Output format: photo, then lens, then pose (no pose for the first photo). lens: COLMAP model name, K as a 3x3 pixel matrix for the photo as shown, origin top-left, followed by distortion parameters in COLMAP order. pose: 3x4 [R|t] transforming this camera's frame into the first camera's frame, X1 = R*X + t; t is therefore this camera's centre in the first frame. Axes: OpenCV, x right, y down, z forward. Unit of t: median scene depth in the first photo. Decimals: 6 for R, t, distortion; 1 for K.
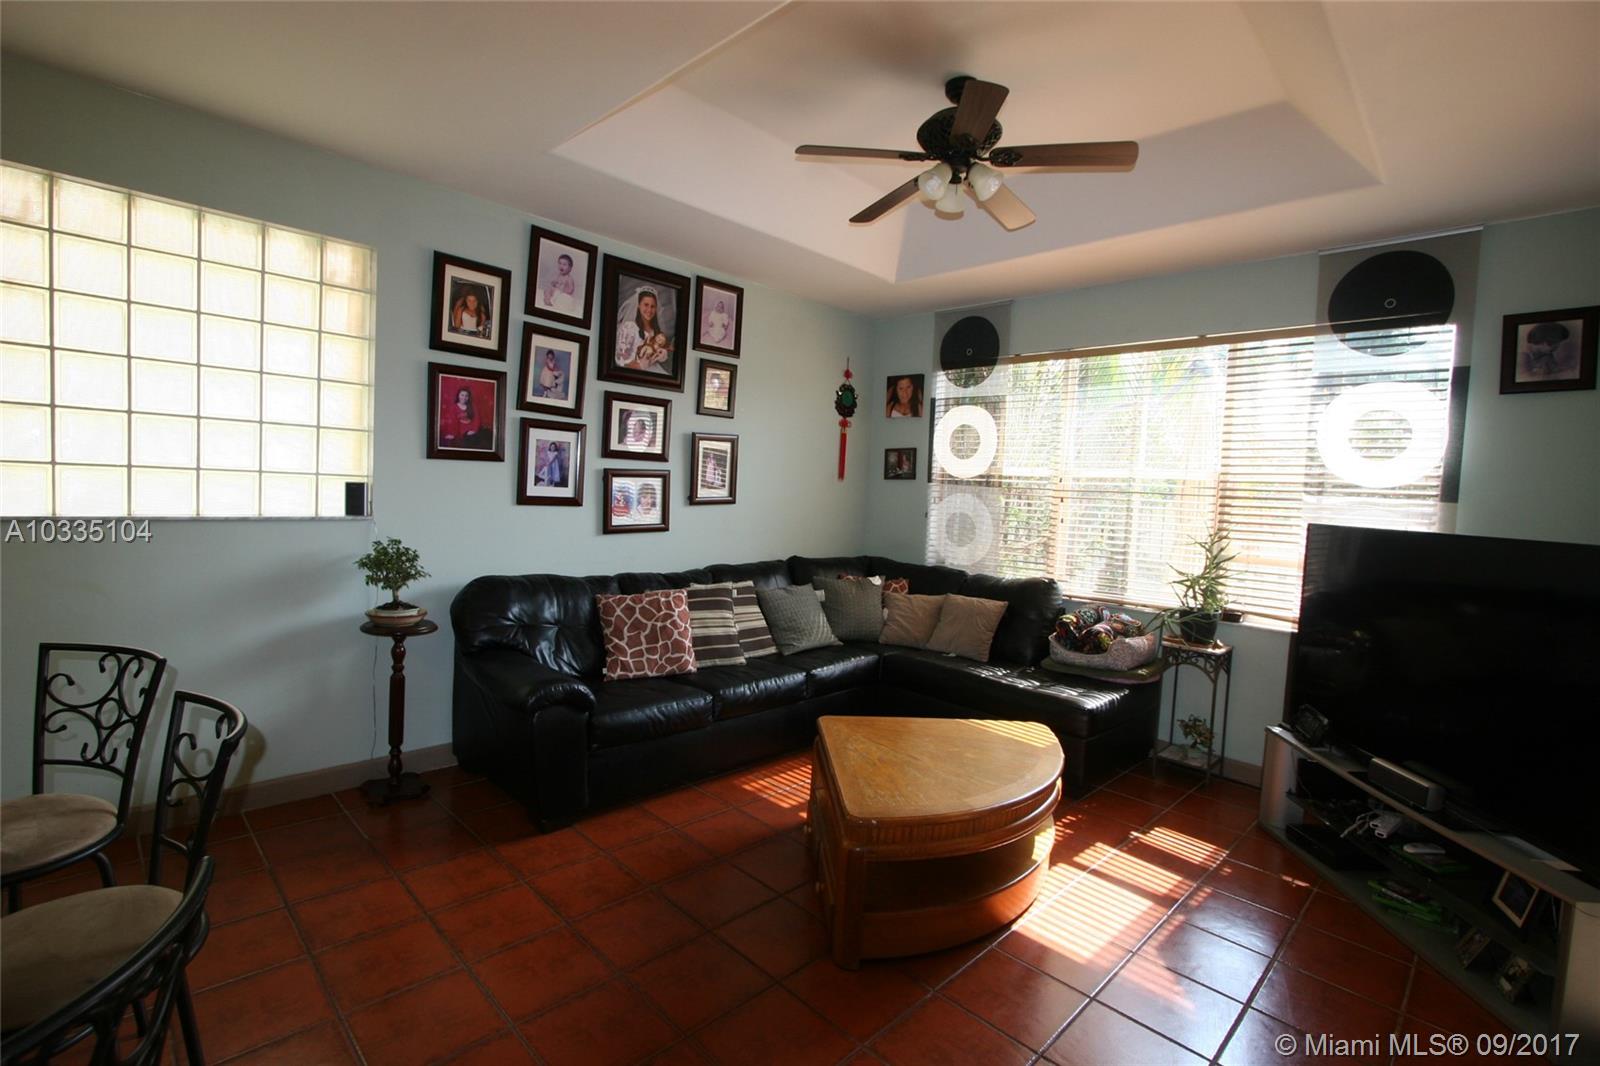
lens RADIAL K [[730.6, 0, 795.1], [0, 730.6, 527.5], [0, 0, 1]] dist [-0.013398, 0.001314]
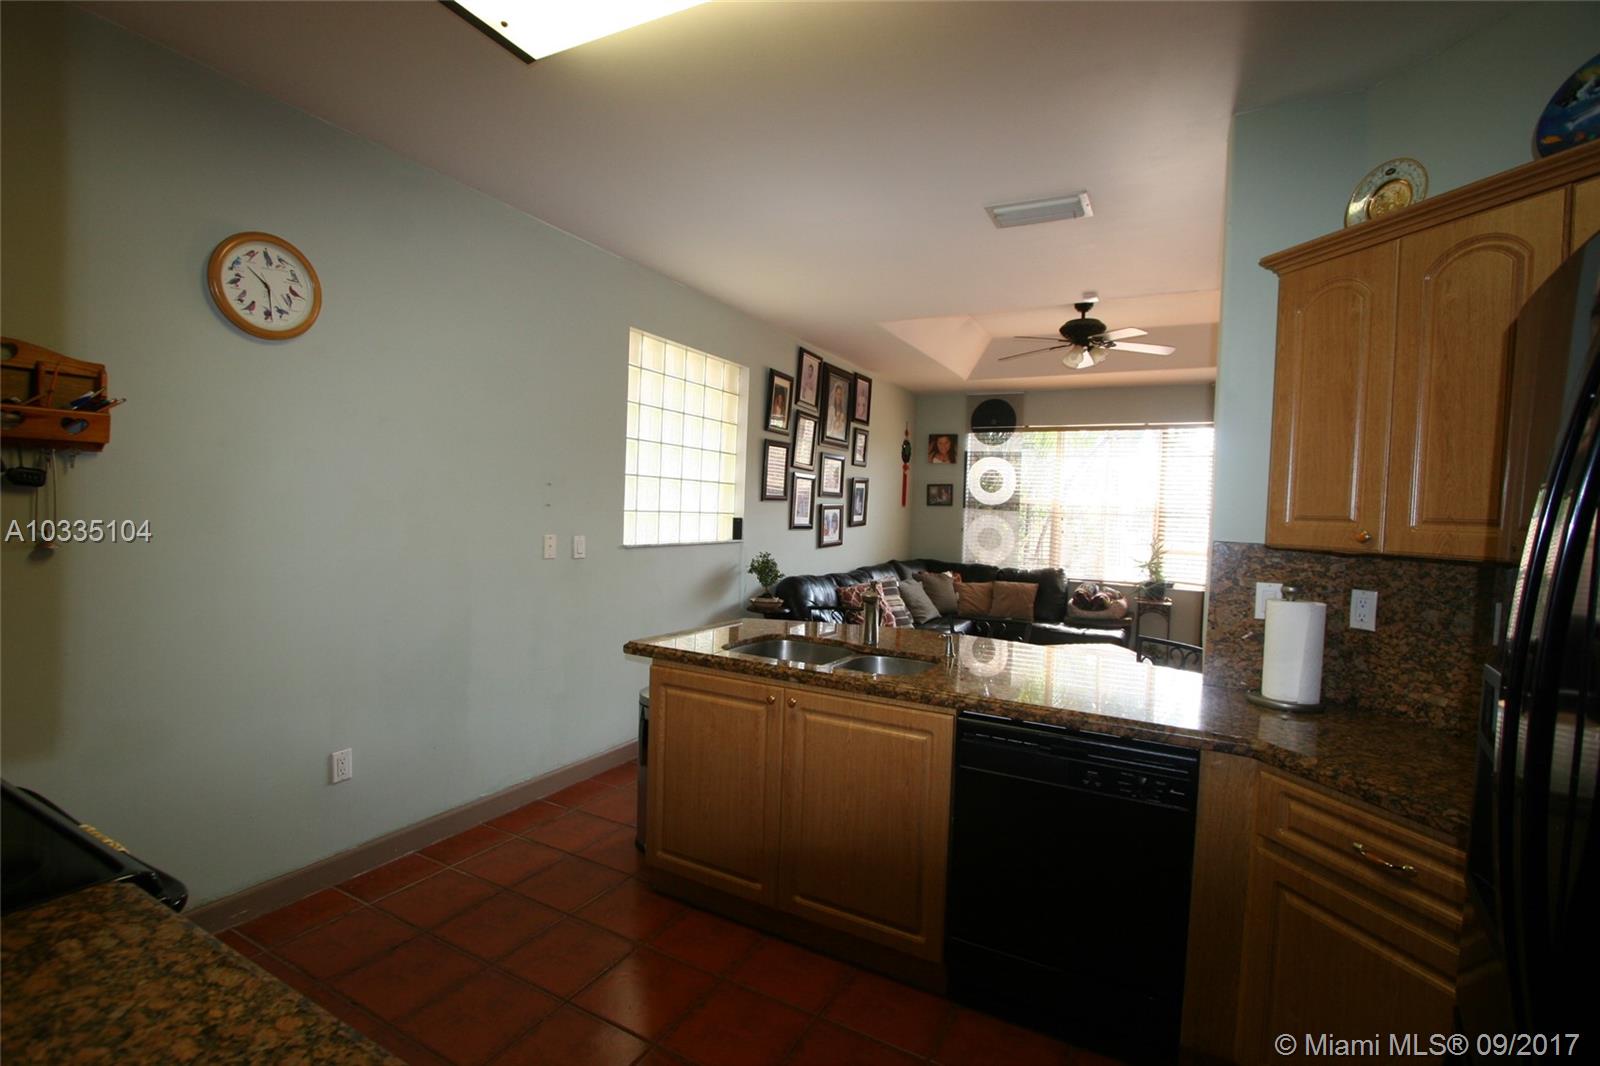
lens RADIAL K [[730.6, 0, 795.1], [0, 730.6, 527.5], [0, 0, 1]] dist [-0.013398, 0.001314]
pose [[0.958078, -0.019188, 0.285866, -0.643435], [0.023394, 0.999662, -0.011304, -0.014590], [-0.285552, 0.017518, 0.958203, -0.362643]]
